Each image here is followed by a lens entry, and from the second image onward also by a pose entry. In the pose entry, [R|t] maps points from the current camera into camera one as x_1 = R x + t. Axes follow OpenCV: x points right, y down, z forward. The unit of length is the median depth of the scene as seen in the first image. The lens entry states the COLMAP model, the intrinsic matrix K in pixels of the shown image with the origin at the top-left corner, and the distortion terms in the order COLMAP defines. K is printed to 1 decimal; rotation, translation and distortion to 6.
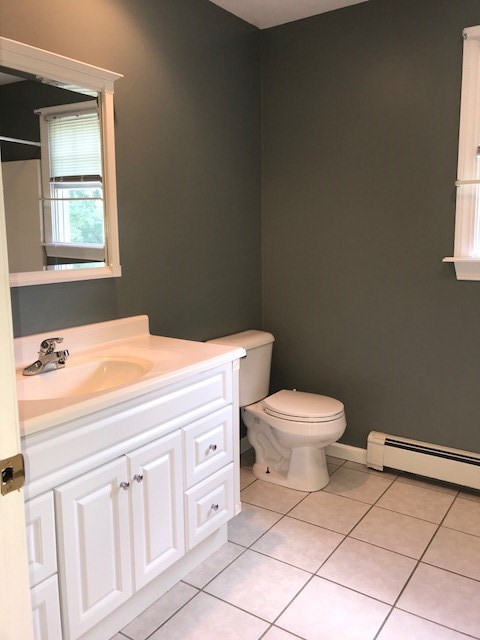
lens RADIAL K [[543.9, 0, 238.8], [0, 543.9, 312.7], [0, 0, 1]] dist [-0.064952, 0.093545]
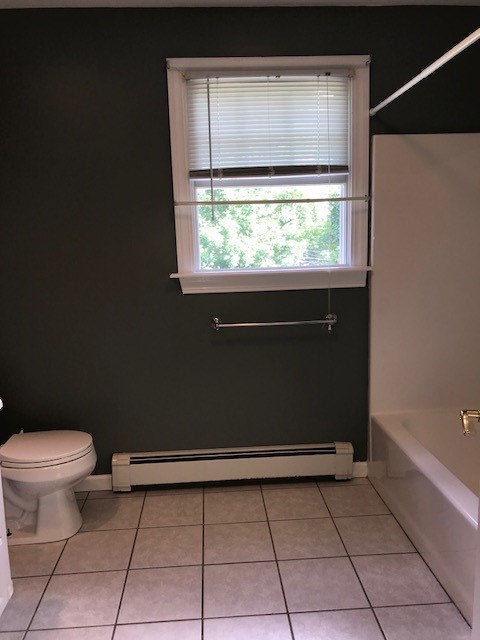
lens RADIAL K [[522.4, 0, 240.0], [0, 522.4, 320.0], [0, 0, 1]] dist [0.072275, -0.097972]
pose [[0.791324, -0.114199, 0.600637, -0.134906], [0.127249, 0.991651, 0.020895, -0.015895], [-0.598009, 0.059895, 0.799249, 0.094363]]
